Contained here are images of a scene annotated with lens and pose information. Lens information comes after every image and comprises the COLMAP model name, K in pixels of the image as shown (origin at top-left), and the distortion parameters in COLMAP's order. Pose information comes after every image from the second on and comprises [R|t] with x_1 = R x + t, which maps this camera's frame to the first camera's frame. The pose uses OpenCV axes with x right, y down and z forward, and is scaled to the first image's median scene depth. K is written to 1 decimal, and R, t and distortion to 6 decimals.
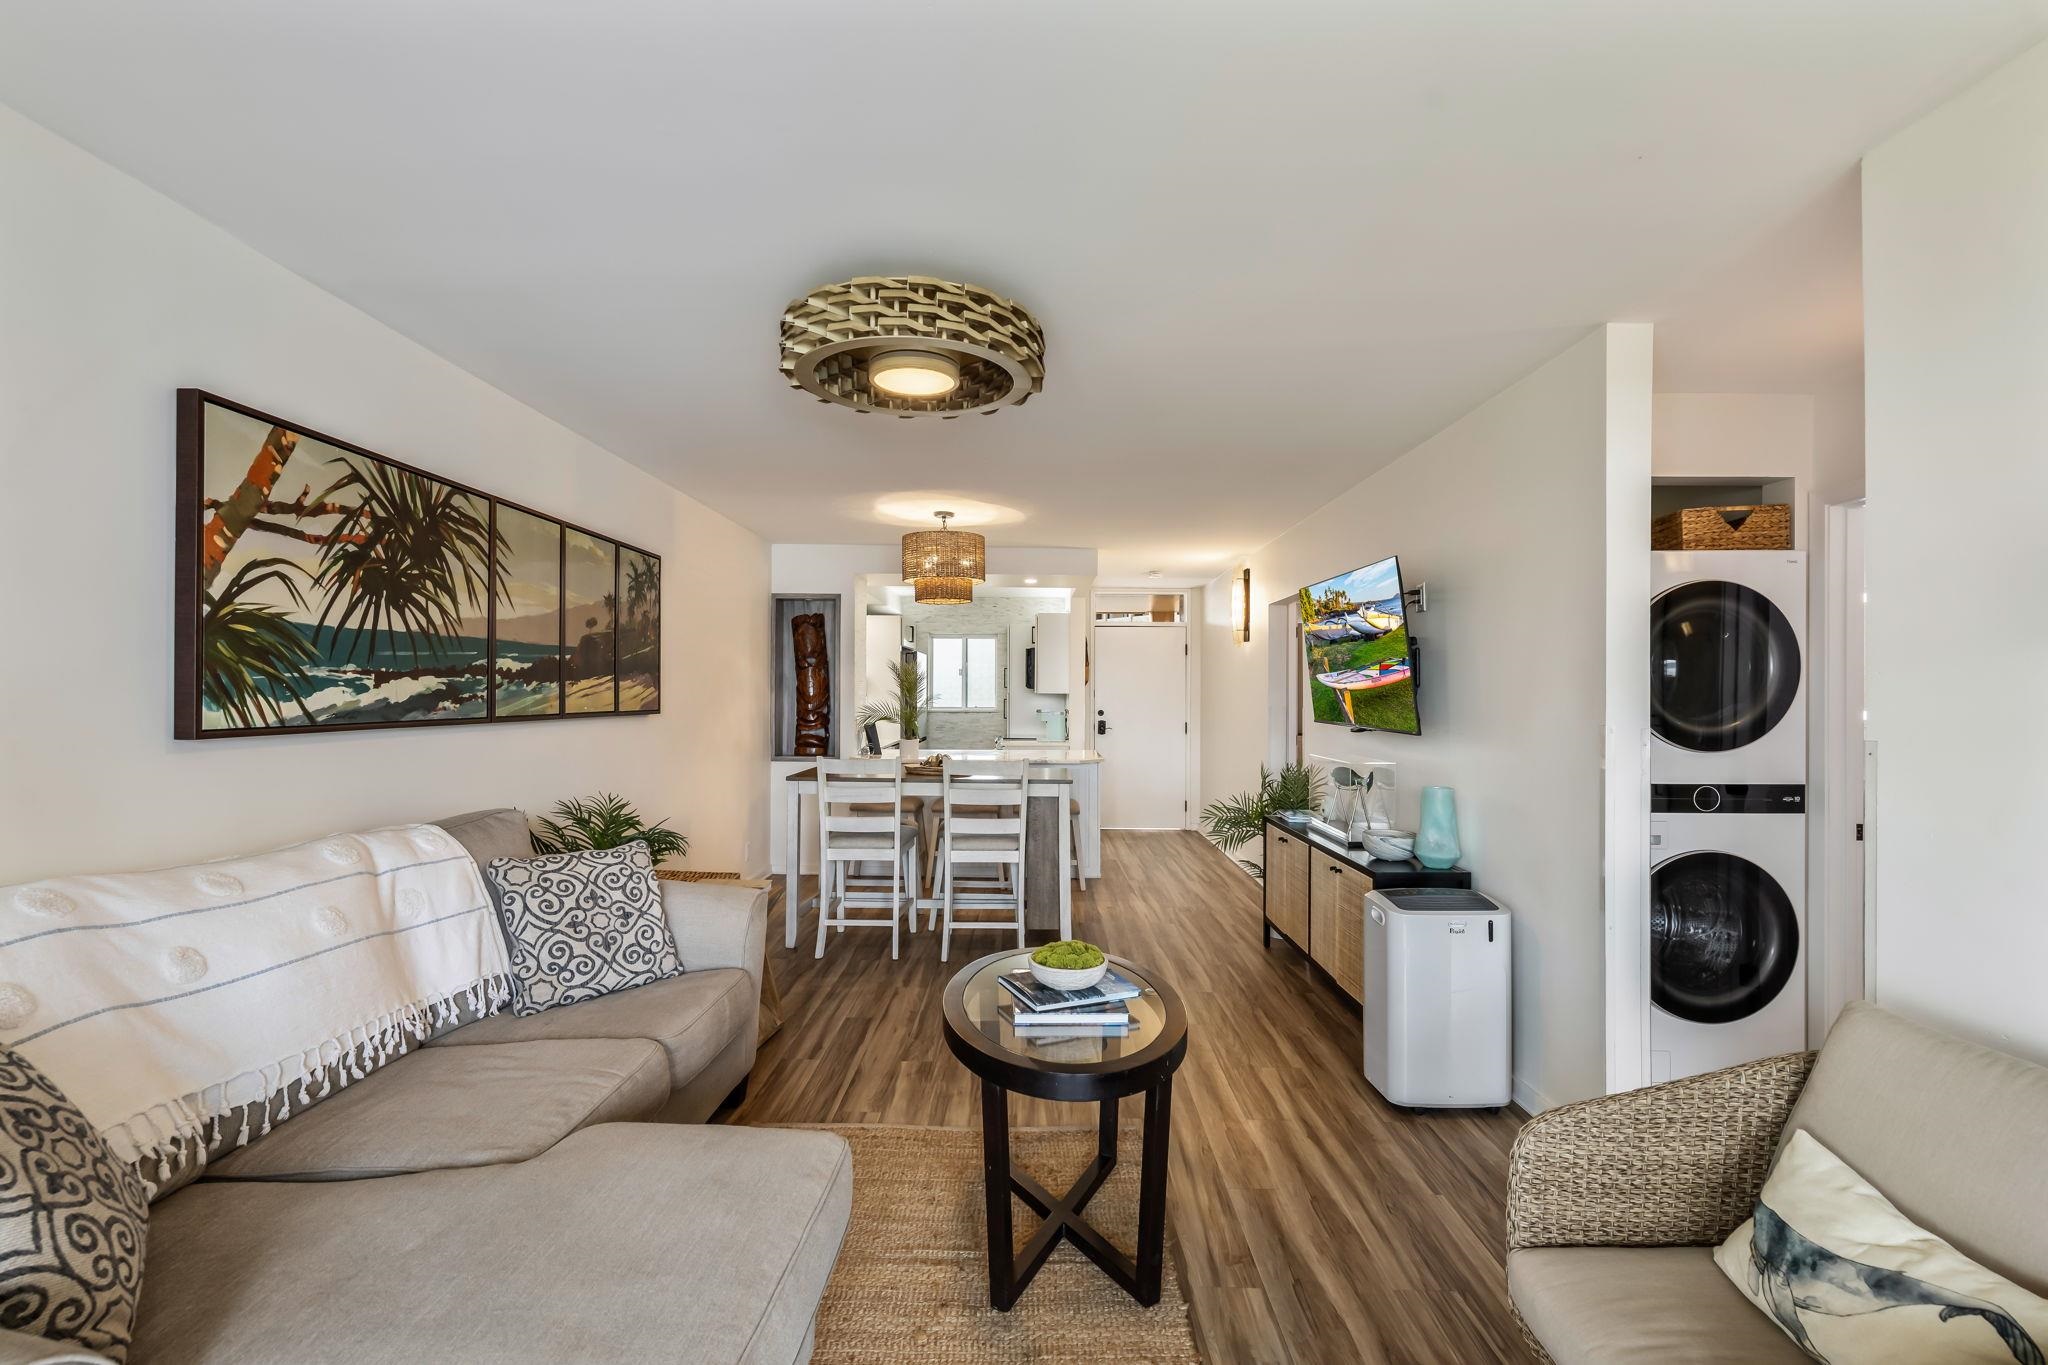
lens RADIAL K [[897.6, 0, 1033.1], [0, 897.6, 674.0], [0, 0, 1]] dist [-0.000515, -0.000131]
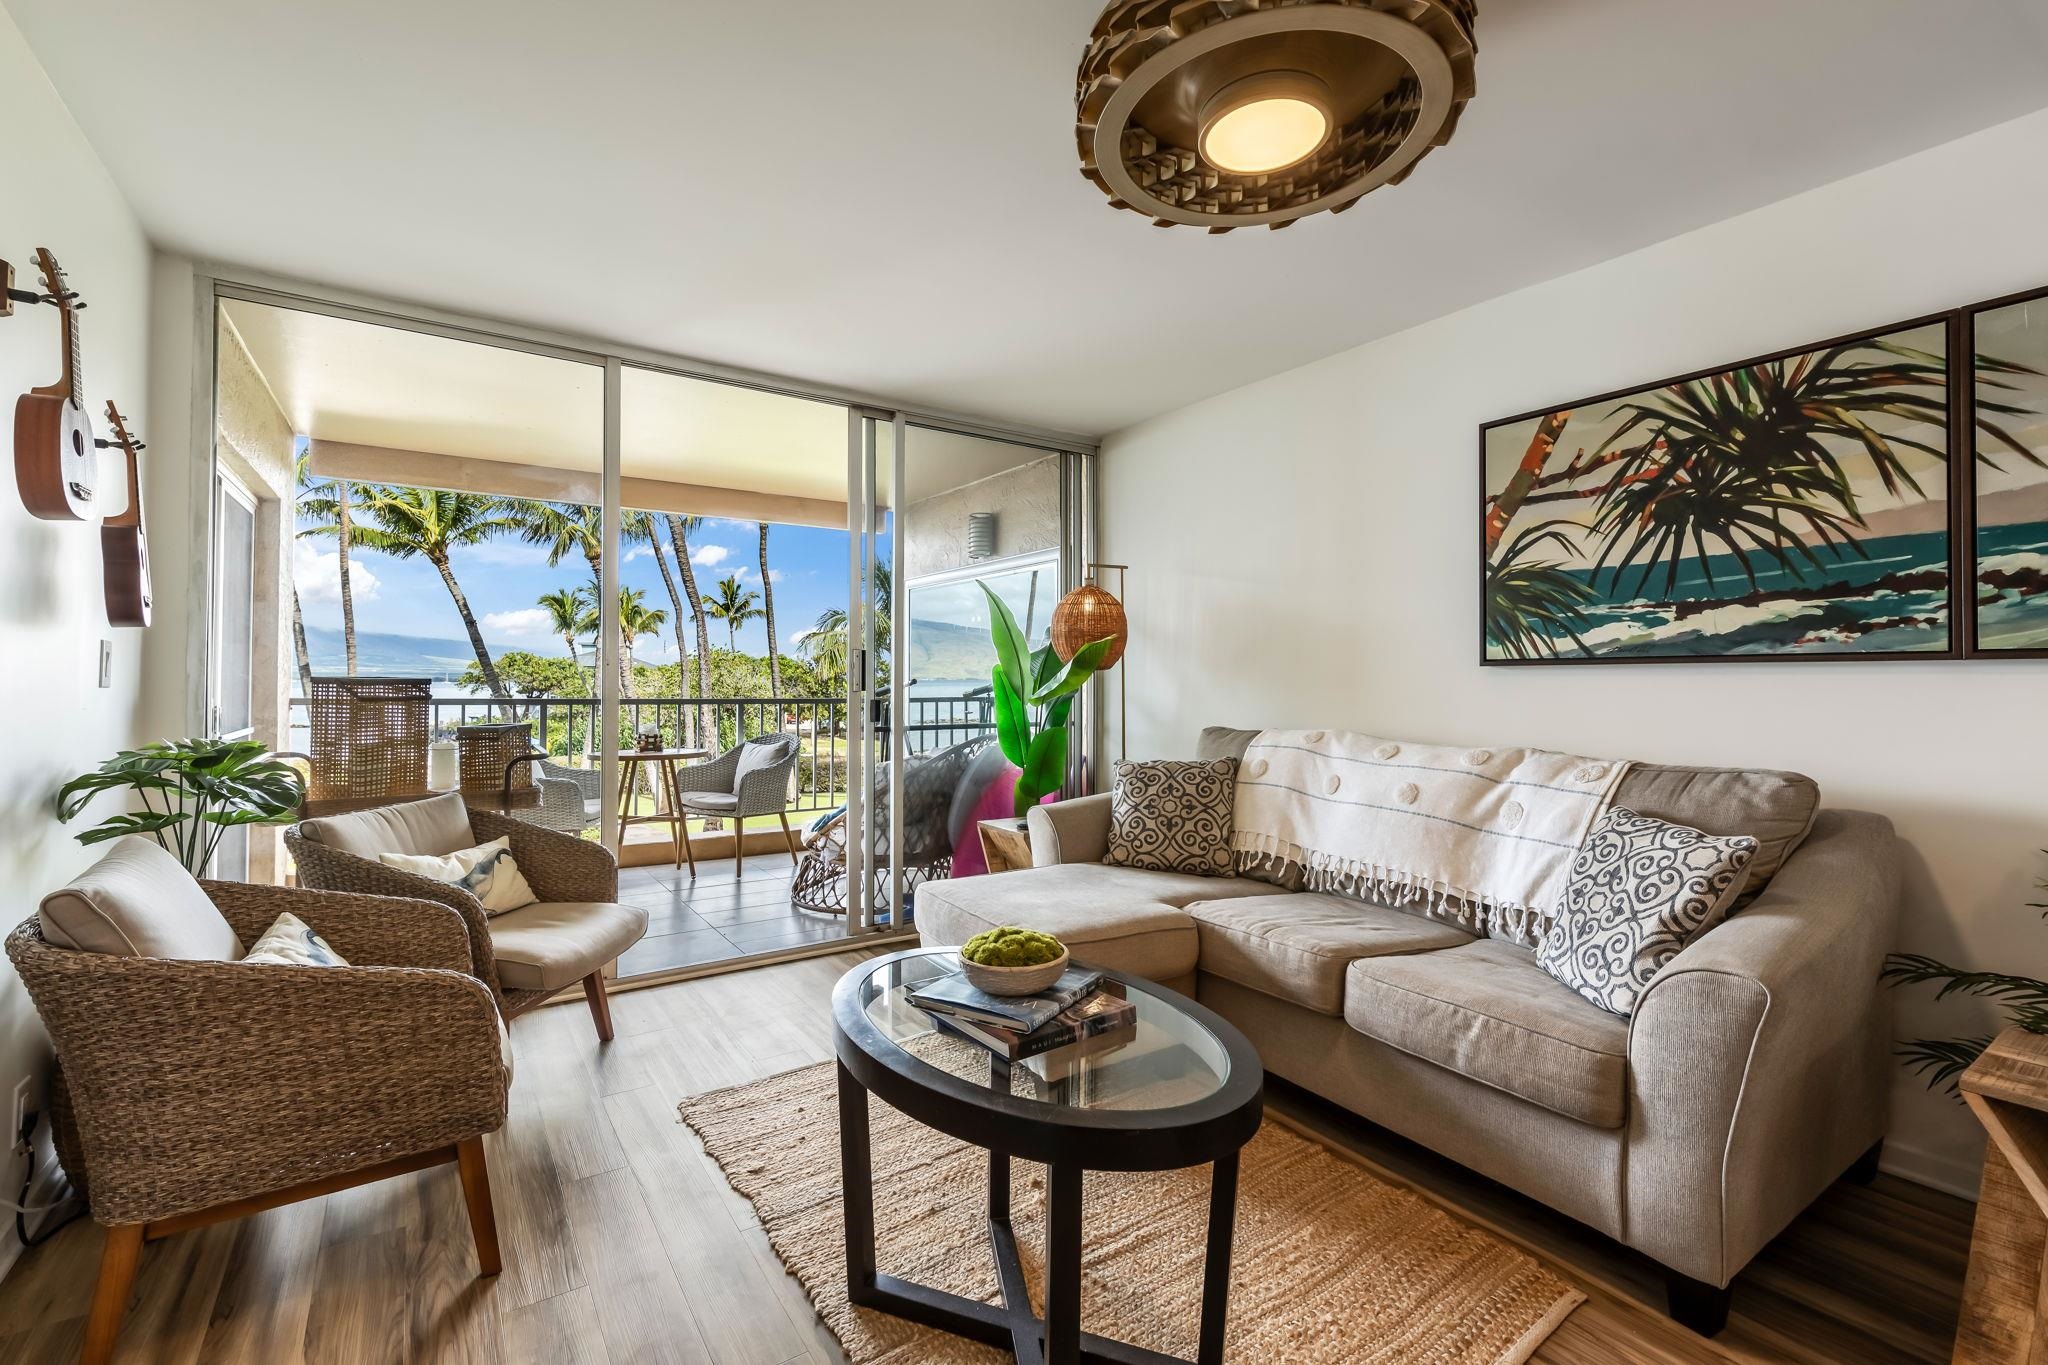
lens RADIAL K [[897.6, 0, 1033.1], [0, 897.6, 674.0], [0, 0, 1]] dist [-0.000515, -0.000131]
pose [[-0.822595, -0.016314, -0.568393, 0.378746], [0.001727, 0.999512, -0.031188, 0.102247], [0.568625, -0.026637, -0.822166, 1.402759]]
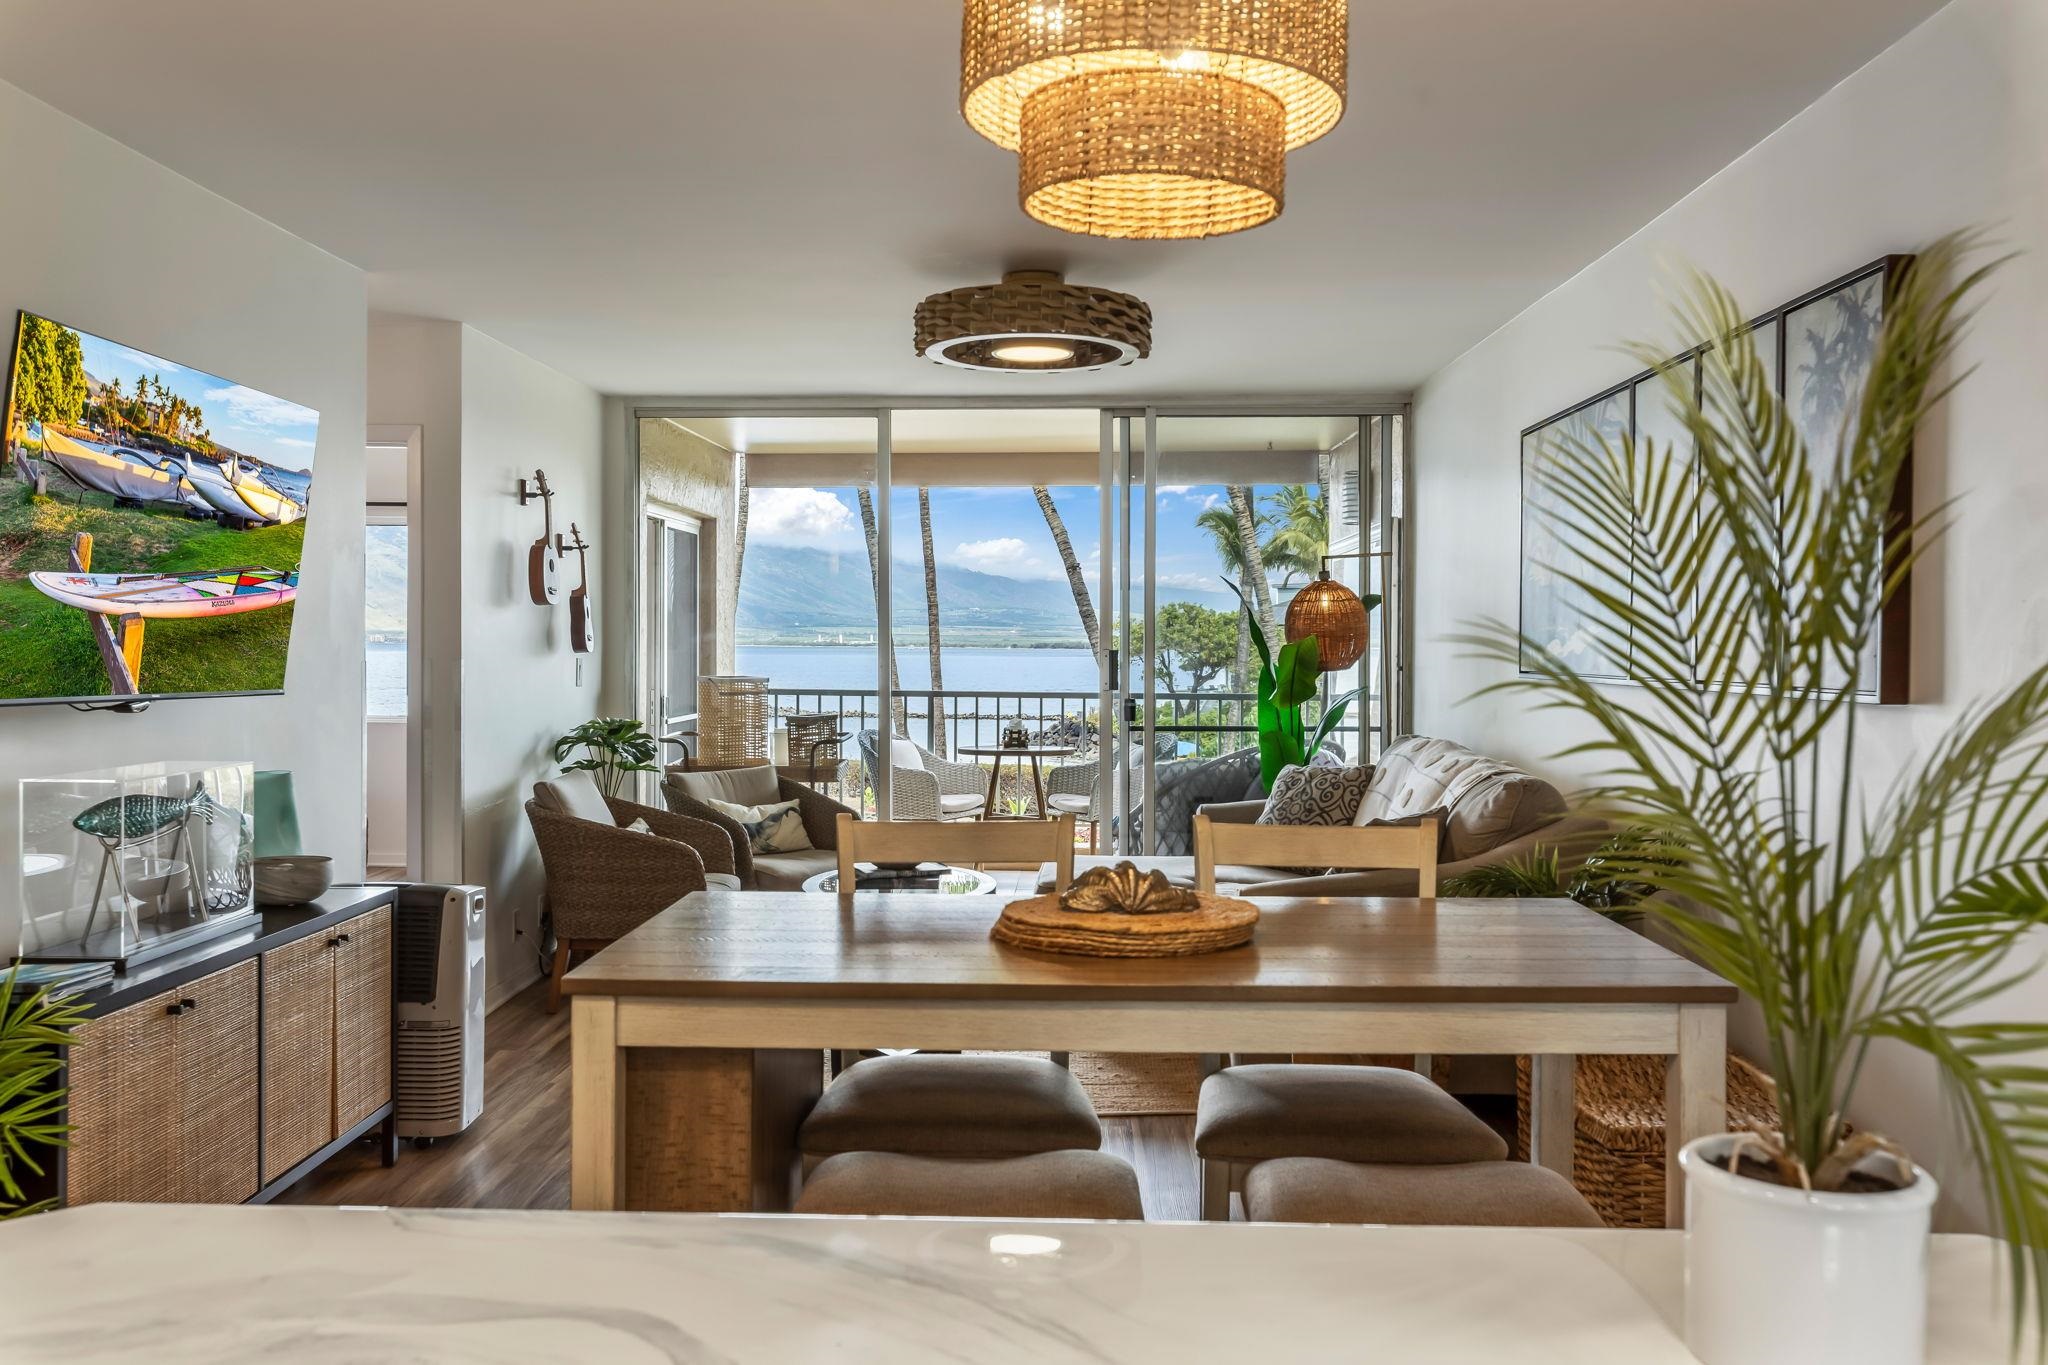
lens RADIAL K [[1810.7, 0, 1024.0], [0, 1810.7, 682.5], [0, 0, 1]] dist [0.000297, -0.000435]
pose [[-0.999389, -0.012476, 0.032647, -0.189476], [-0.012470, 0.999922, 0.000399, 0.071503], [-0.032649, -0.000008, -0.999467, 3.072465]]
